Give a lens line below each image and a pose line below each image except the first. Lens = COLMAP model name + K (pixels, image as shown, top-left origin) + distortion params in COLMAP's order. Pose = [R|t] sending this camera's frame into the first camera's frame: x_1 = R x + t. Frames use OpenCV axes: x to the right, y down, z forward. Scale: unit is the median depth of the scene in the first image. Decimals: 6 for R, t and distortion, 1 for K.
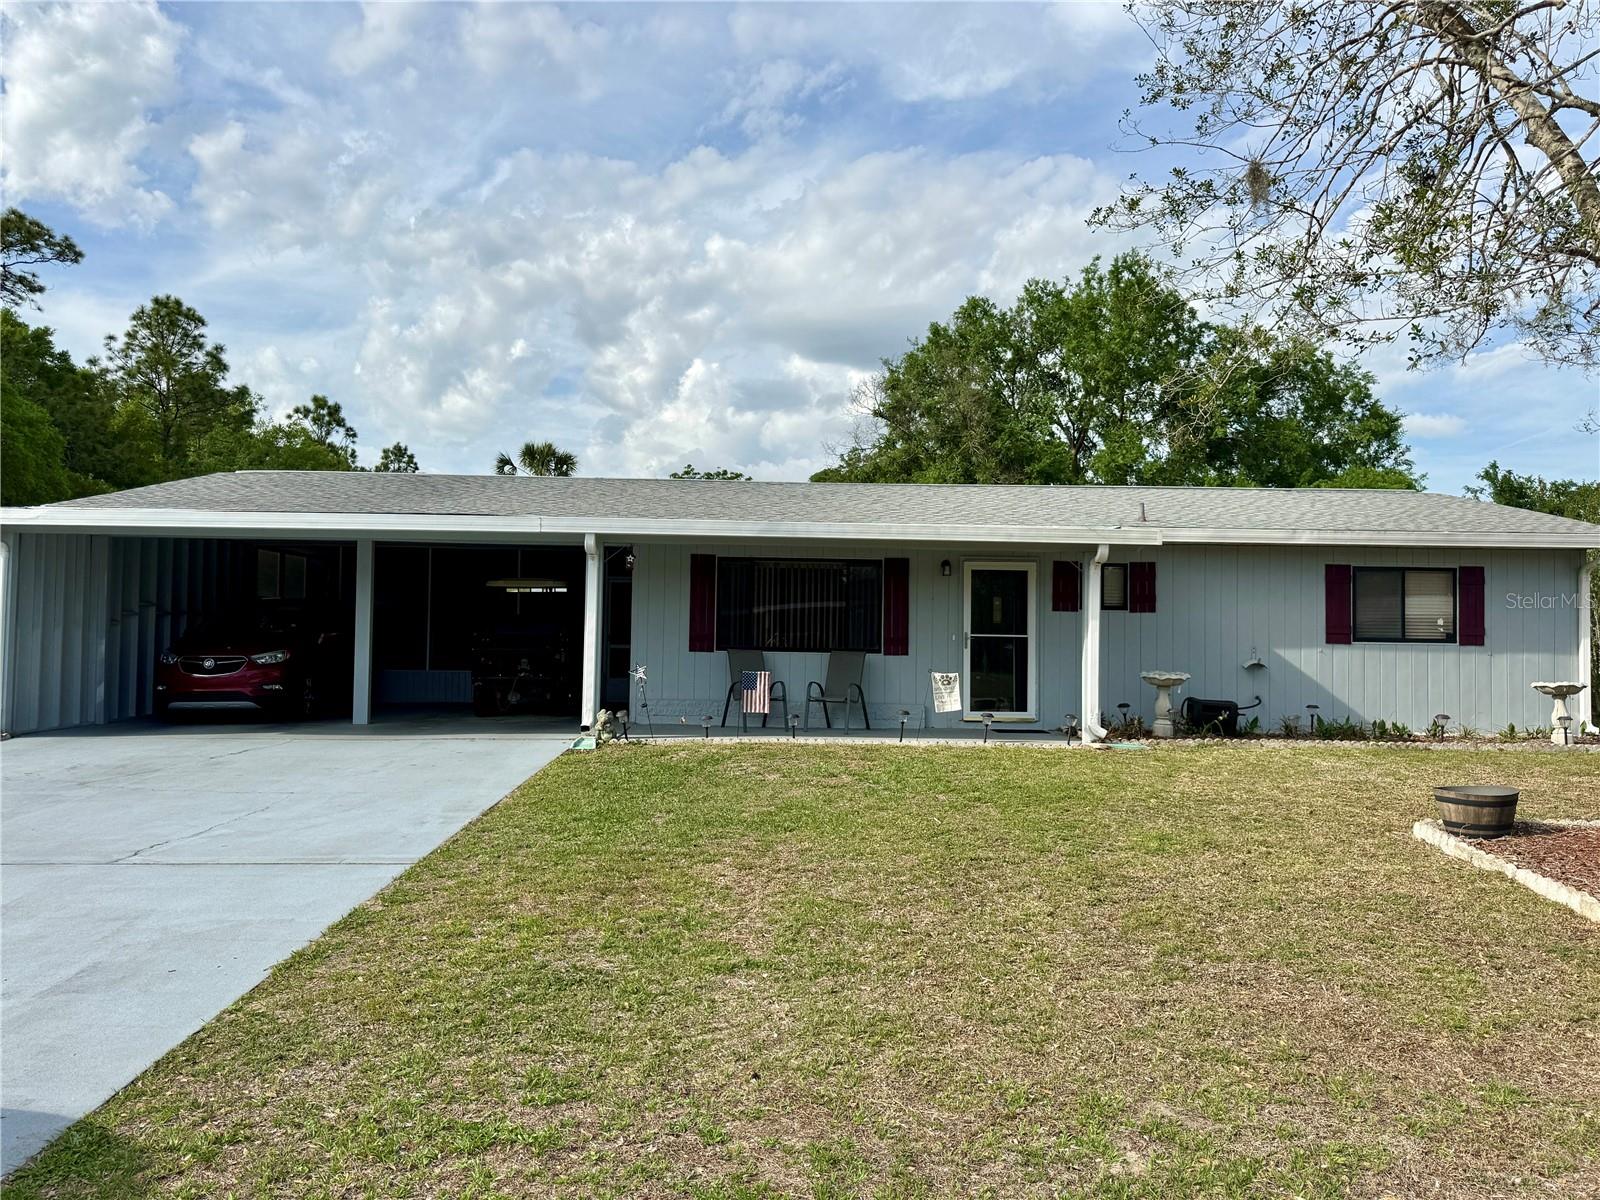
lens RADIAL K [[1095.6, 0, 800.0], [0, 1095.6, 600.0], [0, 0, 1]] dist [0.094527, -0.115465]
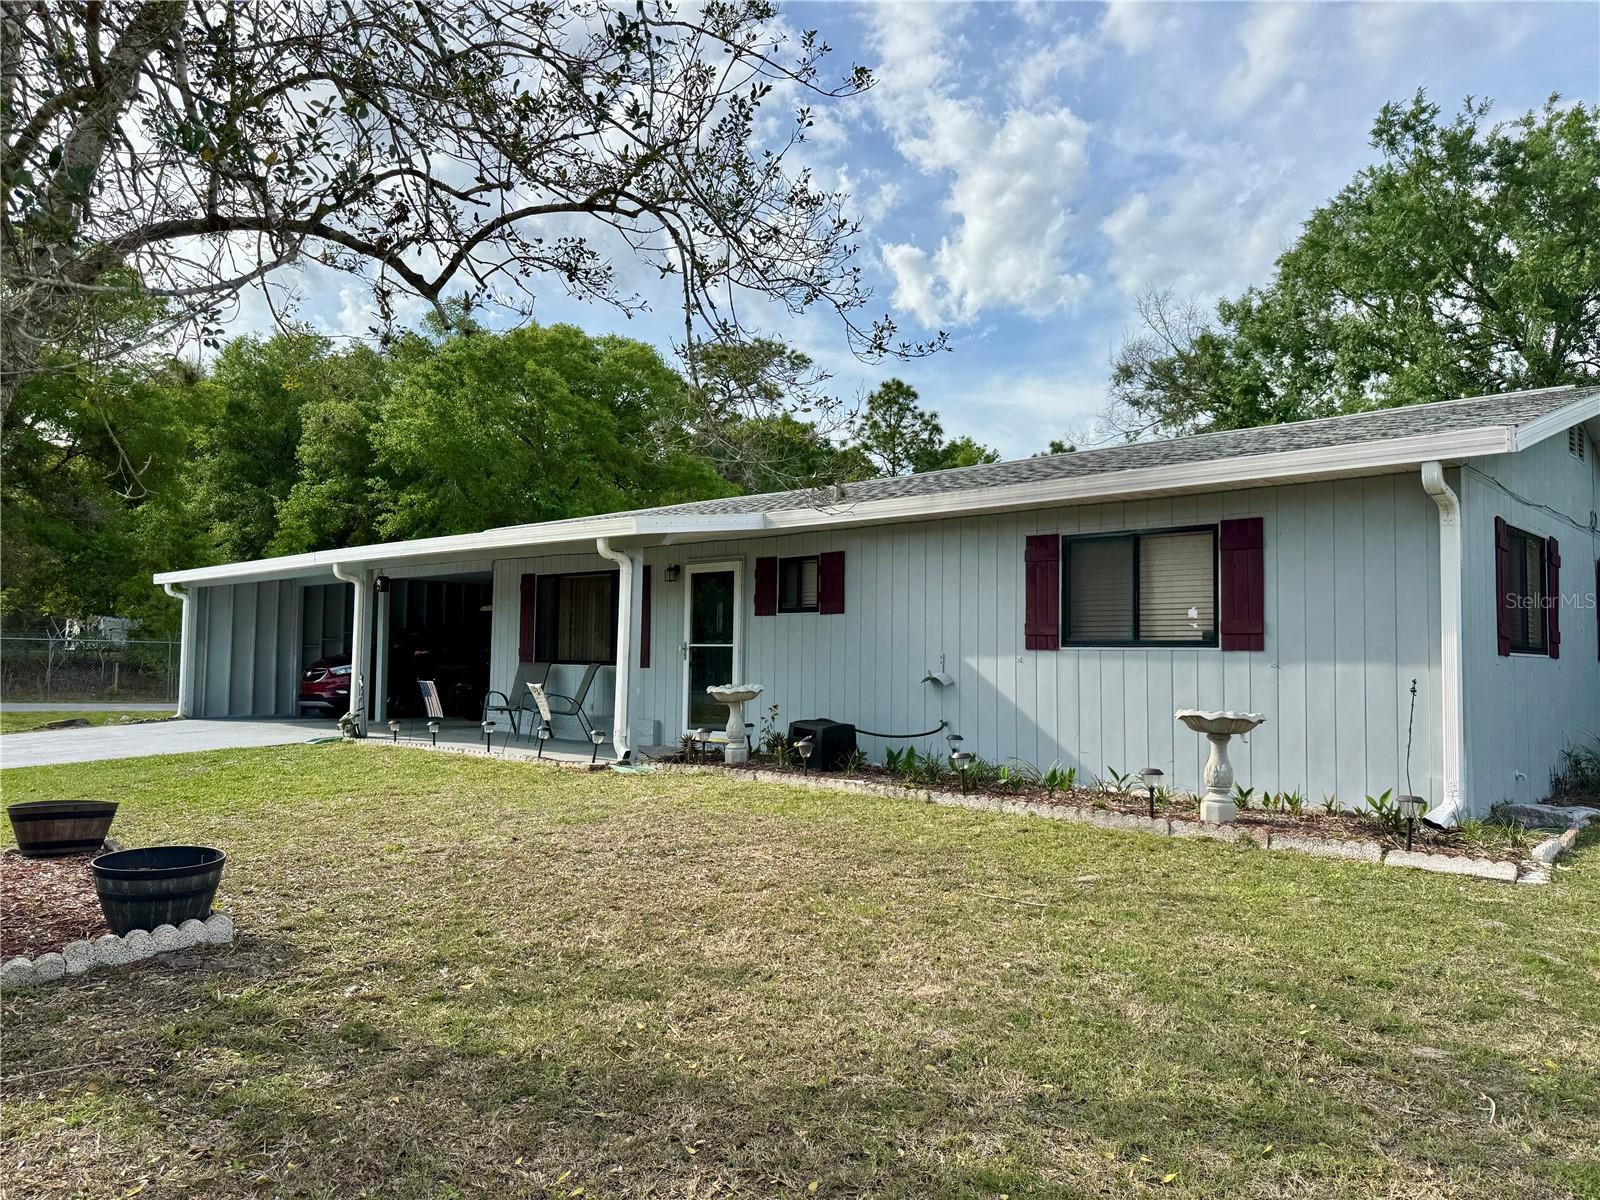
lens RADIAL K [[1095.6, 0, 800.0], [0, 1095.6, 600.0], [0, 0, 1]] dist [0.094527, -0.115465]
pose [[0.721407, -0.042681, -0.691195, 0.405046], [0.023430, 0.999032, -0.037235, 0.014590], [0.692115, 0.010667, 0.721709, 0.194109]]
